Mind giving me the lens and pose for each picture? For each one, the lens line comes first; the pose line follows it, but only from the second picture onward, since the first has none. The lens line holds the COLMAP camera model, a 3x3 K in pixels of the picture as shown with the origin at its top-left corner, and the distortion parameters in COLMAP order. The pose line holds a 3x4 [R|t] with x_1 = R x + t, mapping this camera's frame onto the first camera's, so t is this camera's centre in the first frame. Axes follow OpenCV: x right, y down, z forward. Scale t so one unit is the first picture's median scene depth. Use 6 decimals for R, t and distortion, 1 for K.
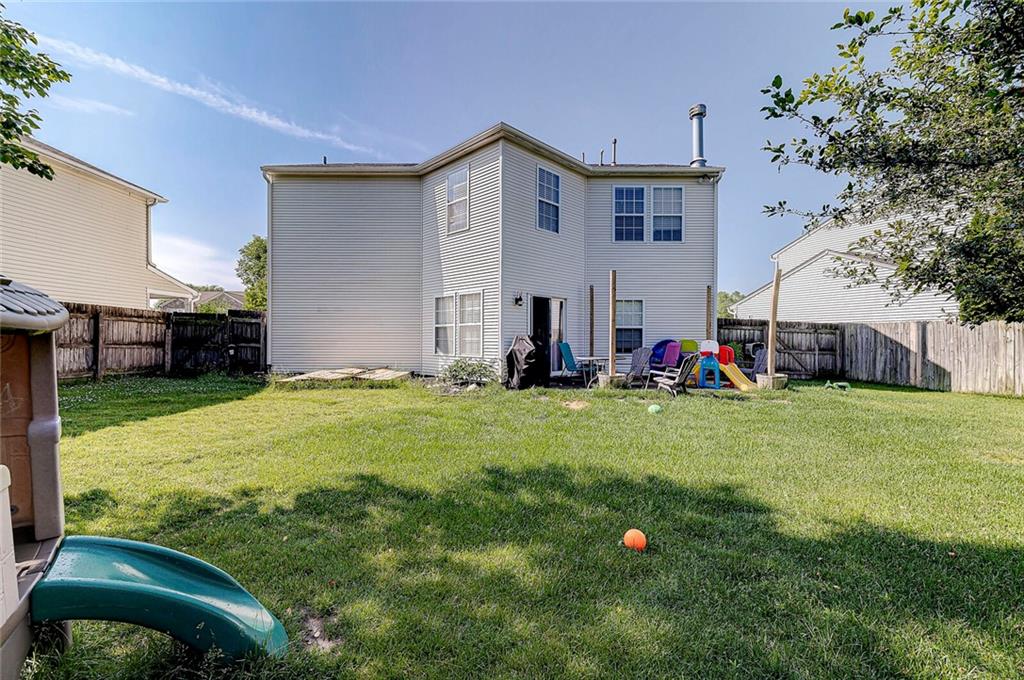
lens RADIAL K [[427.6, 0, 508.1], [0, 427.6, 345.7], [0, 0, 1]] dist [0.000919, 0.000107]
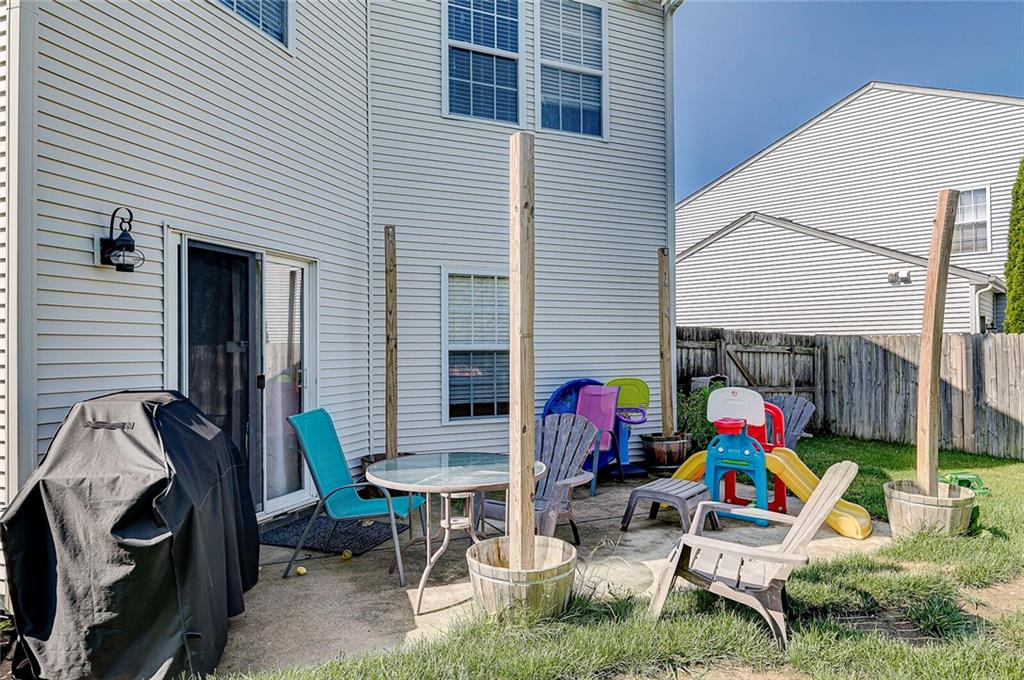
lens RADIAL K [[646.6, 0, 512.0], [0, 646.6, 340.0], [0, 0, 1]] dist [0.000935, 0.000085]
pose [[0.898031, -0.002688, 0.439923, 0.054632], [0.016937, 0.999451, -0.028469, -0.033801], [-0.439605, 0.033017, 0.897584, 0.491355]]
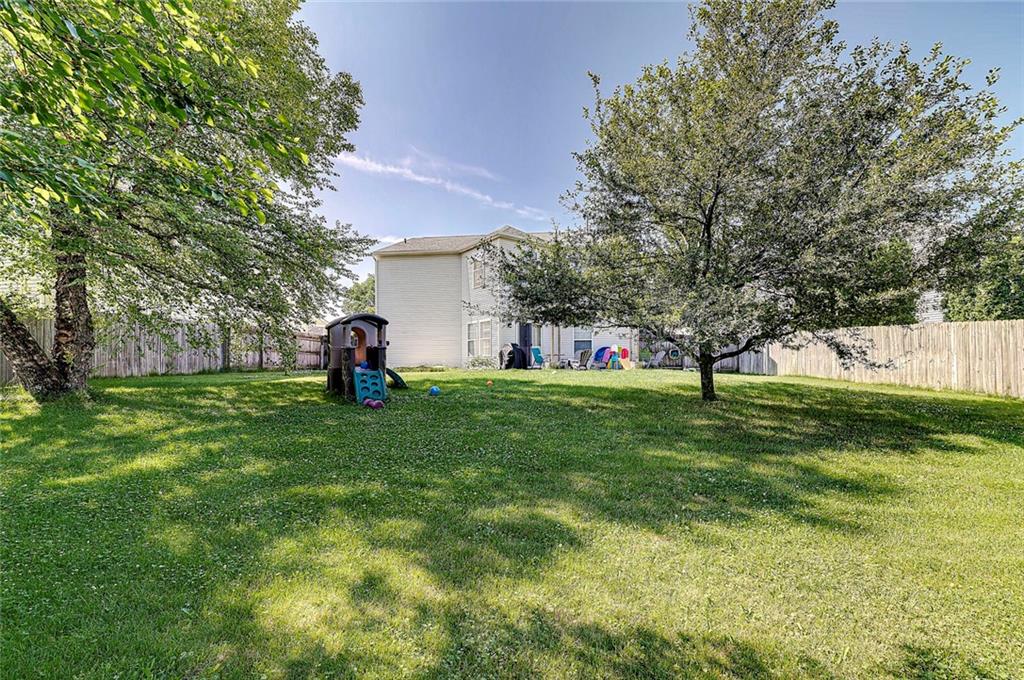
lens RADIAL K [[441.3, 0, 514.4], [0, 441.3, 368.3], [0, 0, 1]] dist [0.000243, 0.000076]
pose [[0.989631, -0.005407, -0.143533, 0.267809], [0.003506, 0.999903, -0.013496, 0.090499], [0.143592, 0.012853, 0.989554, -0.730668]]
